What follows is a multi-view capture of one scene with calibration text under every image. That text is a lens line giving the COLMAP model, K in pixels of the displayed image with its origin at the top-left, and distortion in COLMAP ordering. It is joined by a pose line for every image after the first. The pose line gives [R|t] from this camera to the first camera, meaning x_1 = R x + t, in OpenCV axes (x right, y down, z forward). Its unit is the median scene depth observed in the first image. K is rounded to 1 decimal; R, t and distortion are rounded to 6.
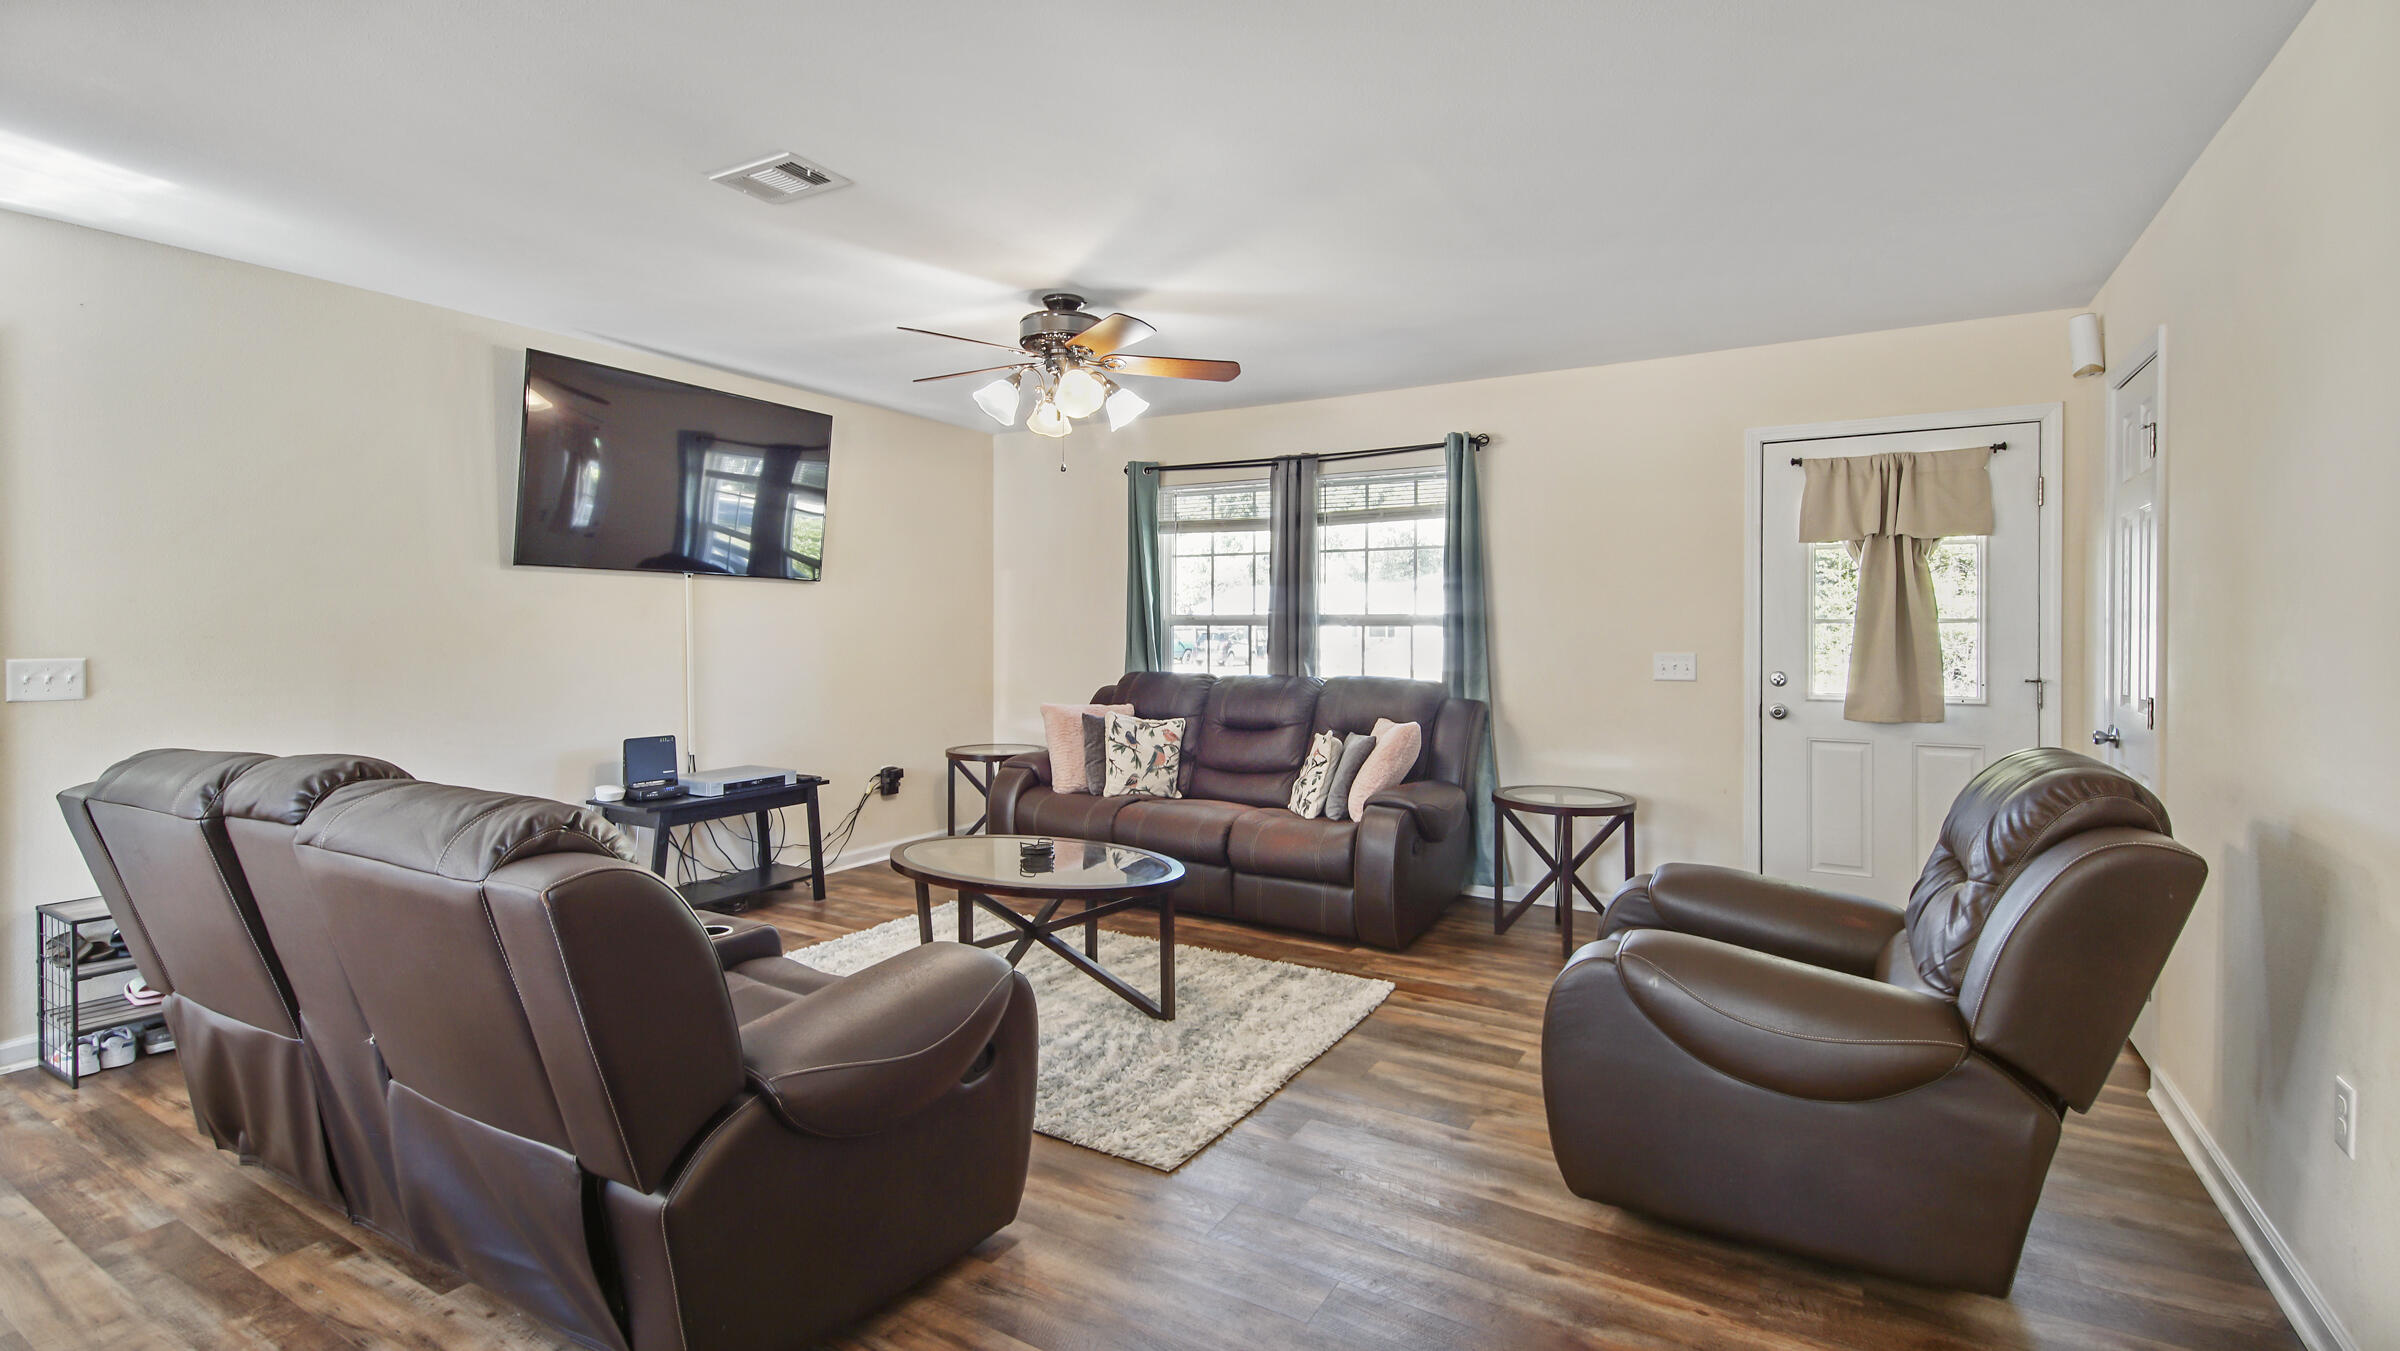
lens RADIAL K [[1096.7, 0, 1197.0], [0, 1096.7, 633.6], [0, 0, 1]] dist [0.084420, -0.038270]
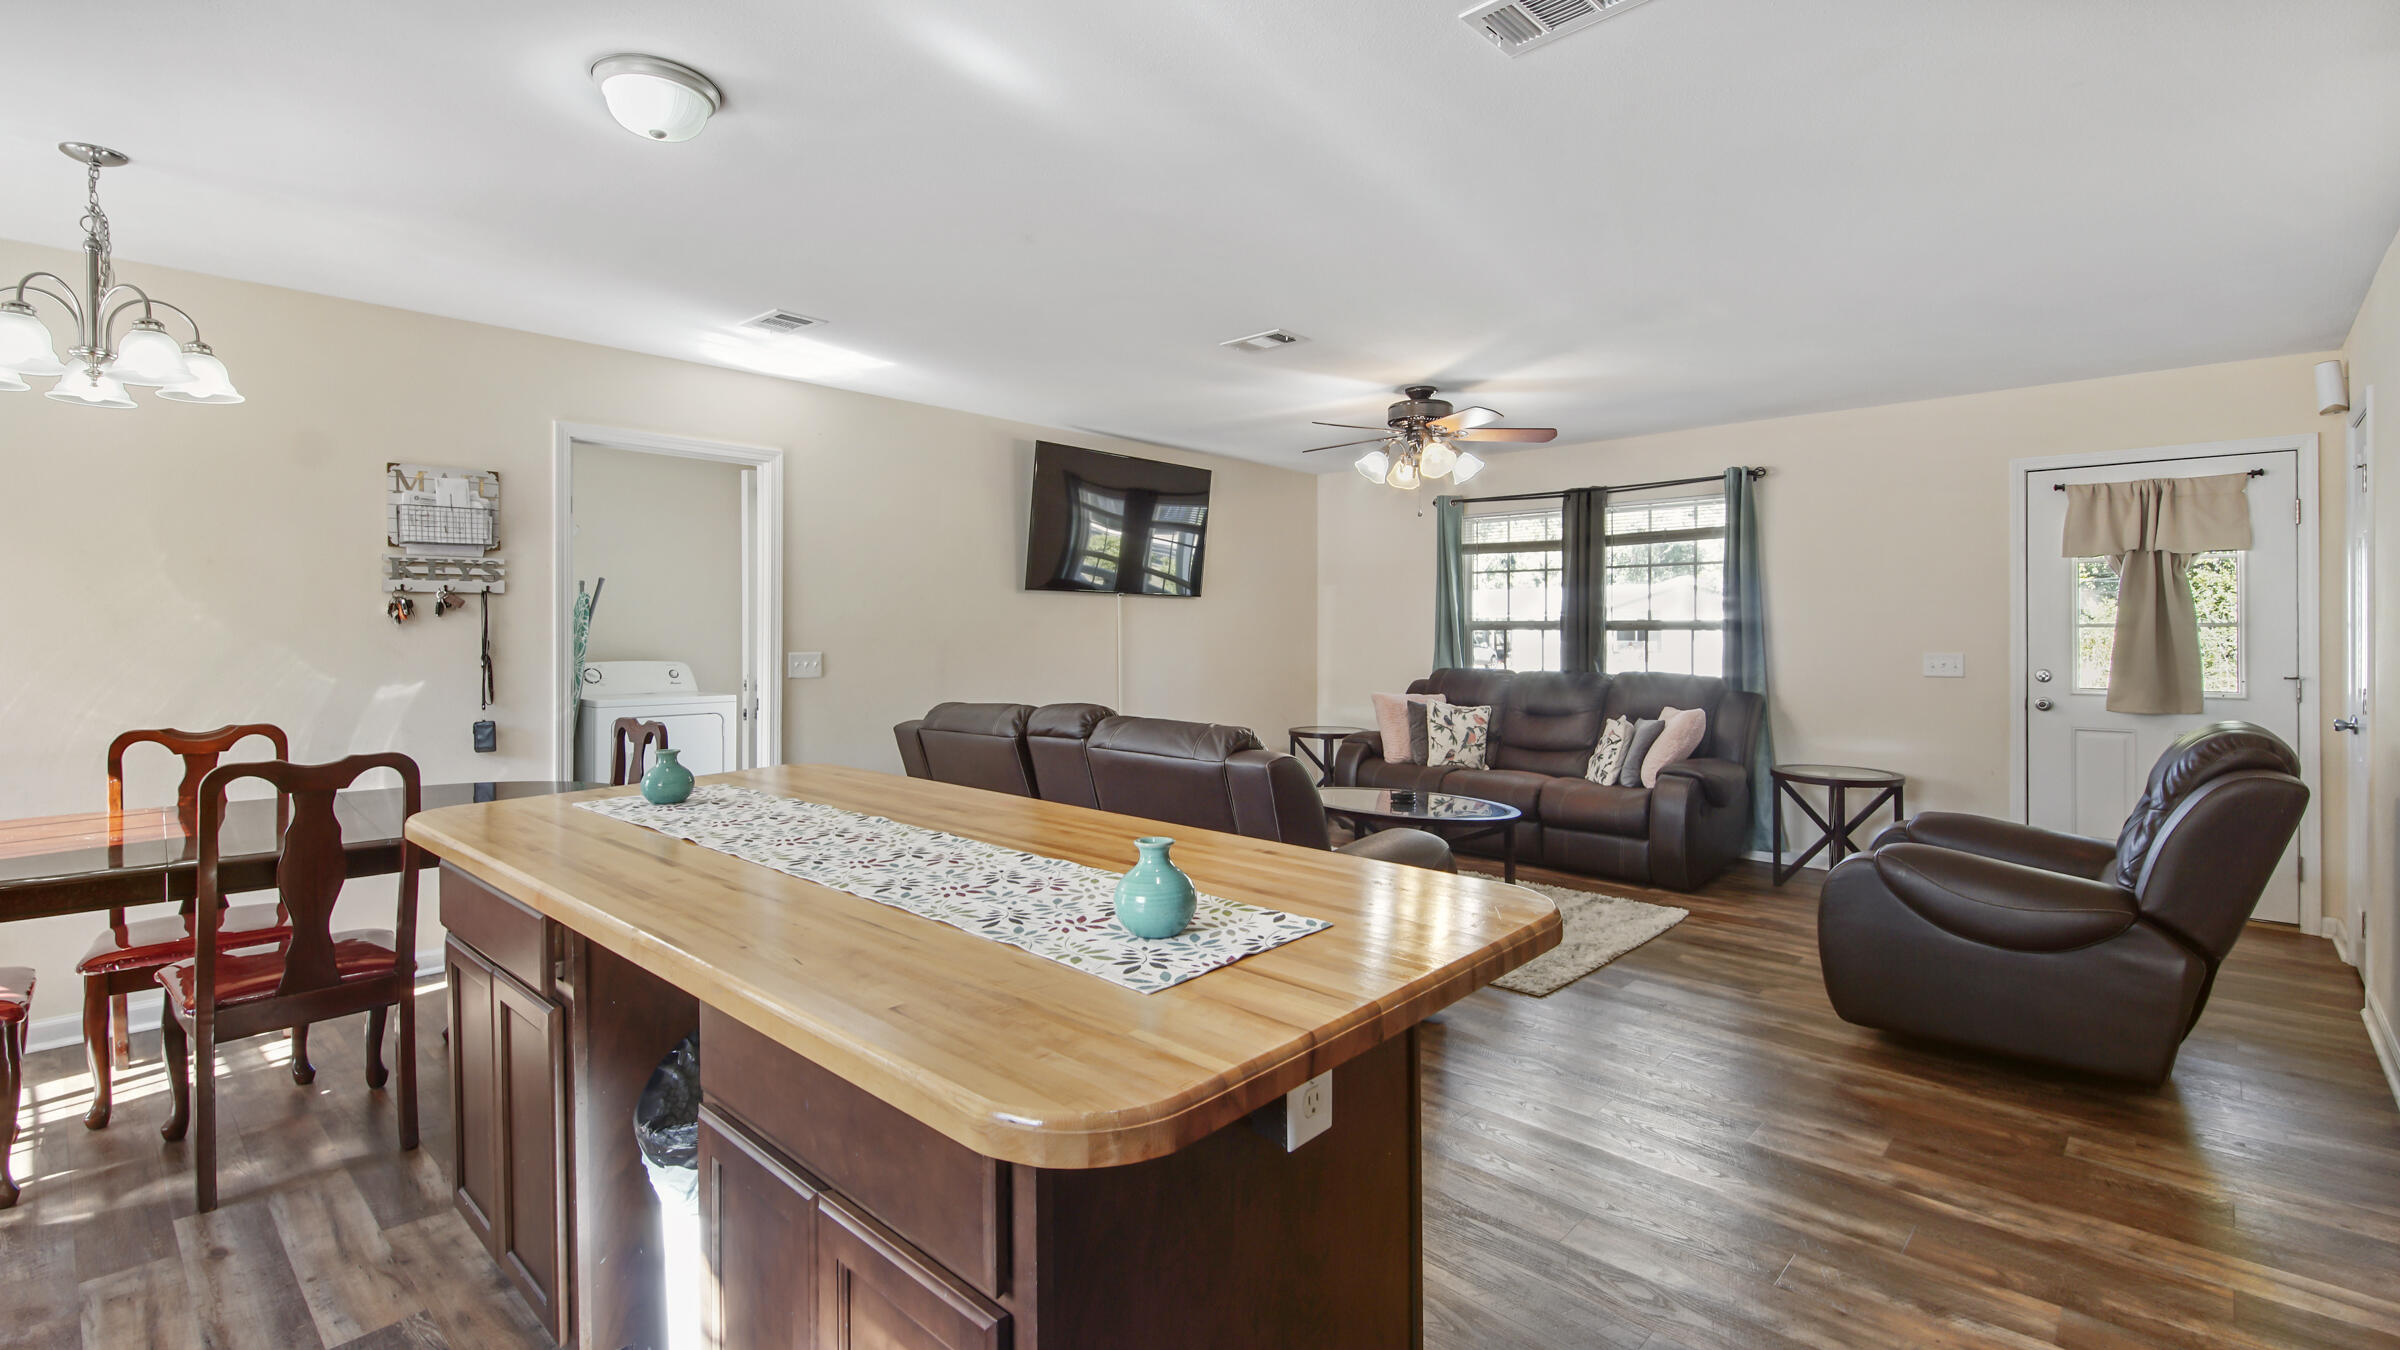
lens RADIAL K [[1096.7, 0, 1197.0], [0, 1096.7, 633.1], [0, 0, 1]] dist [0.084420, -0.038270]
pose [[0.979948, -0.001716, -0.199244, -0.102273], [0.001026, 0.999993, -0.003564, 0.000115], [0.199249, 0.003288, 0.979943, -0.321084]]
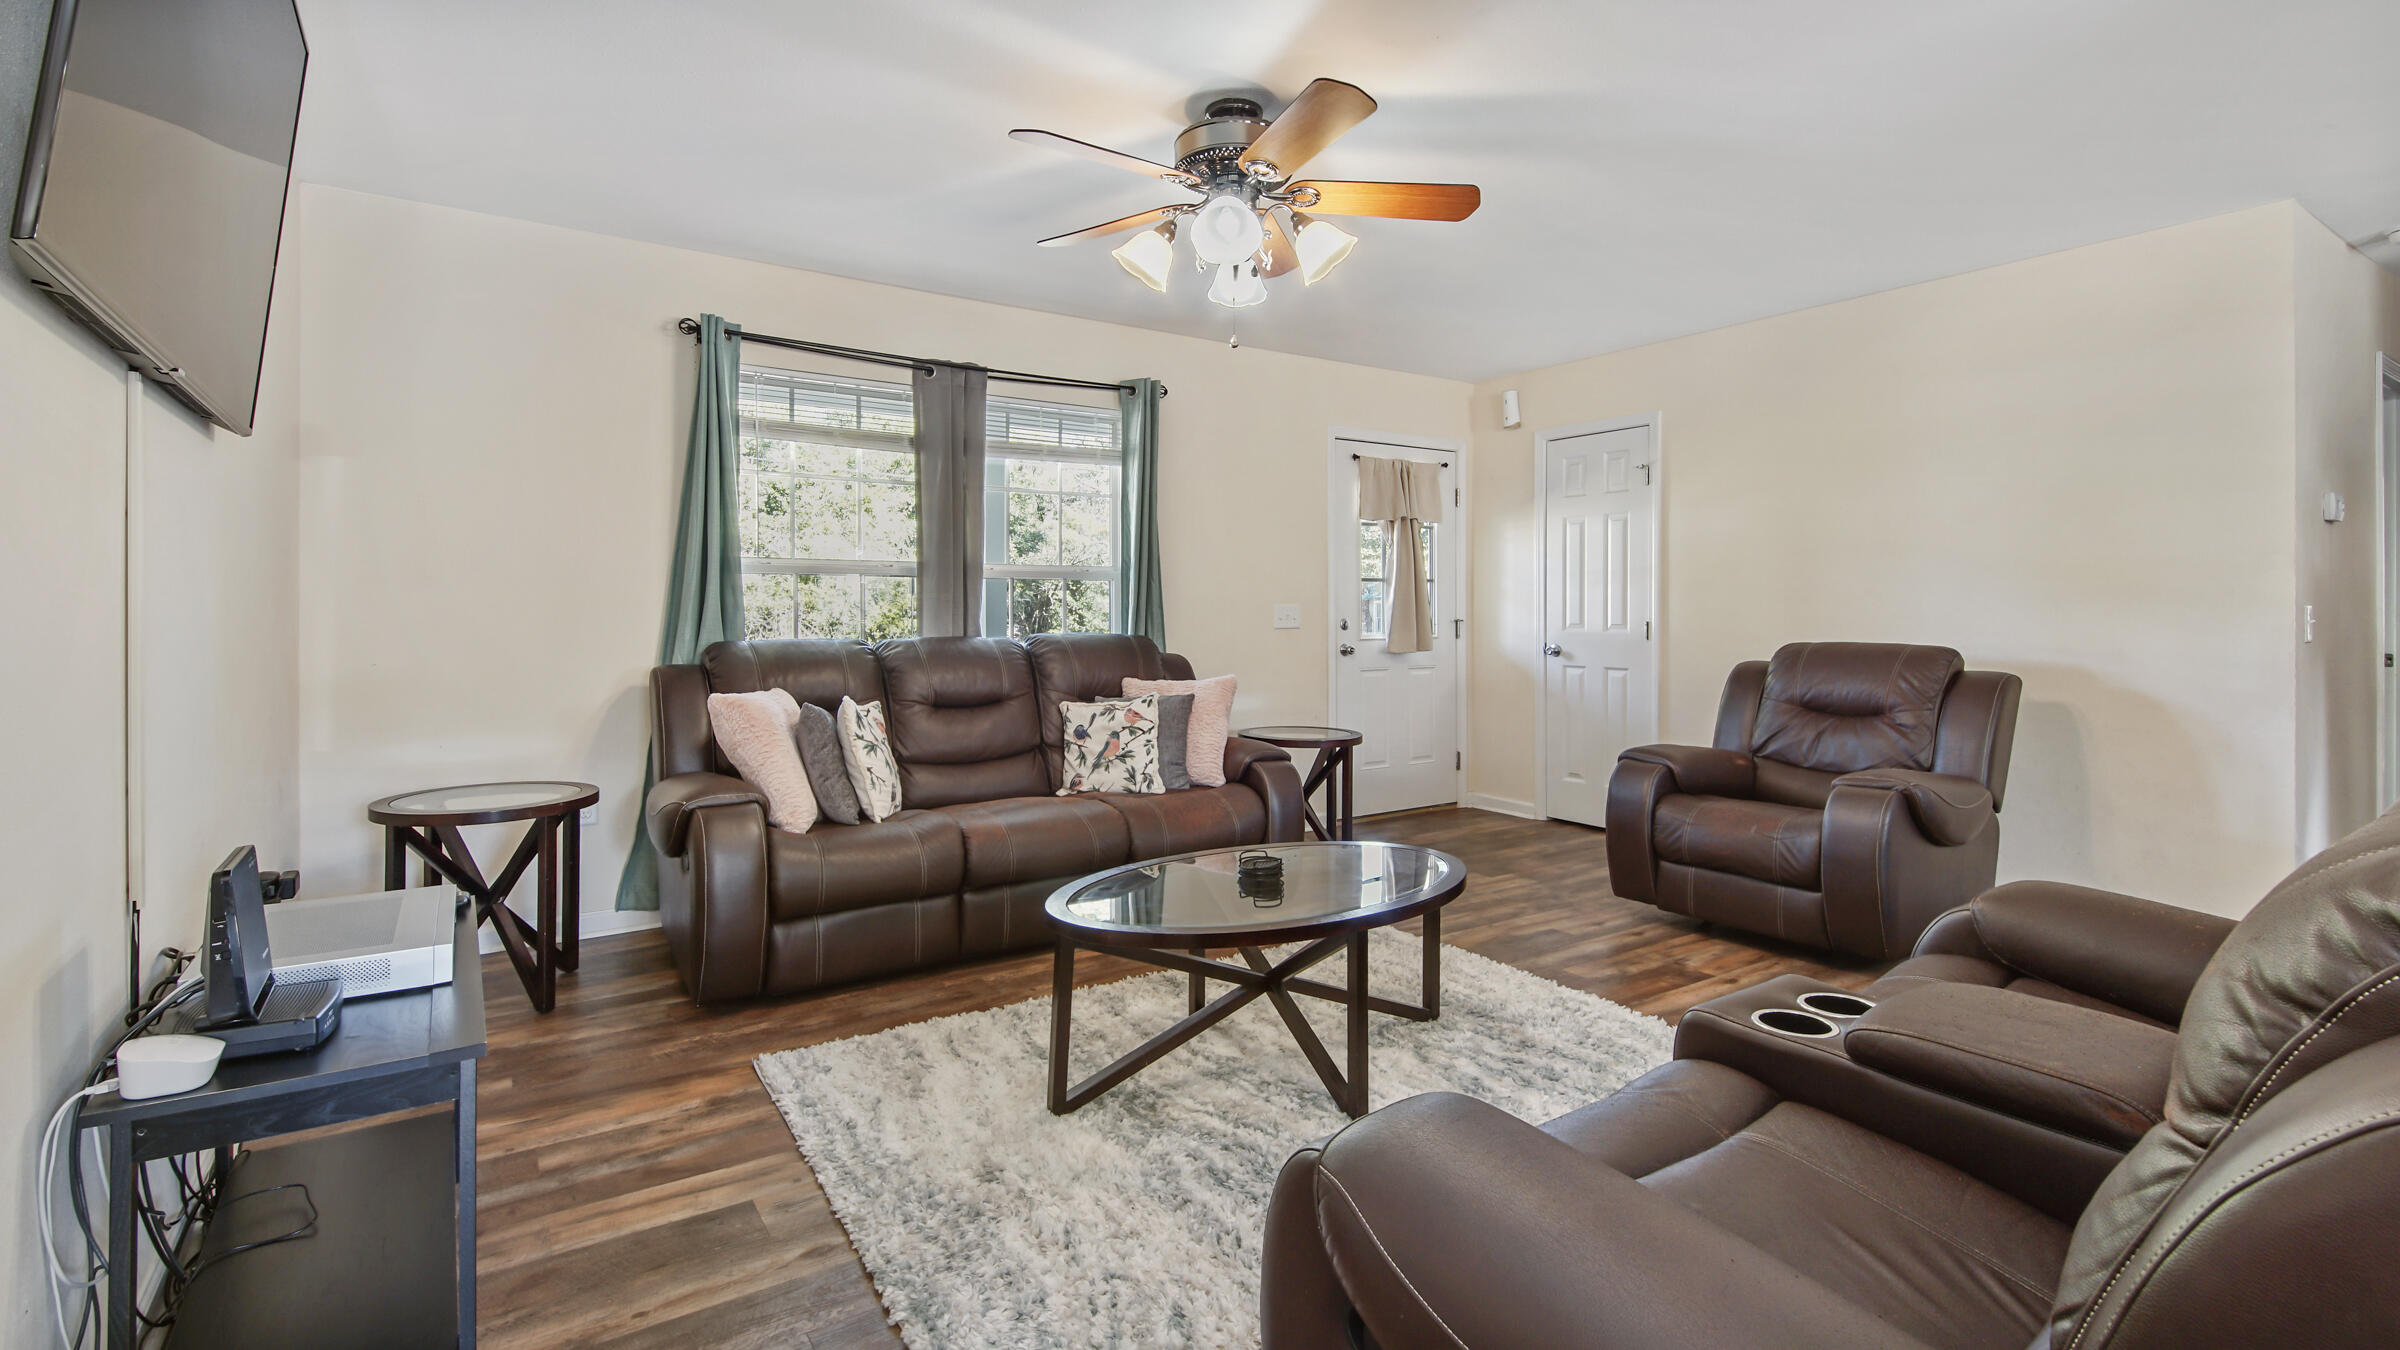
lens RADIAL K [[1096.7, 0, 1197.0], [0, 1096.7, 633.1], [0, 0, 1]] dist [0.084420, -0.038270]
pose [[0.433806, -0.030299, 0.900497, -0.668807], [0.008089, 0.999525, 0.029734, 0.012864], [-0.900970, -0.005615, 0.433846, 0.592624]]
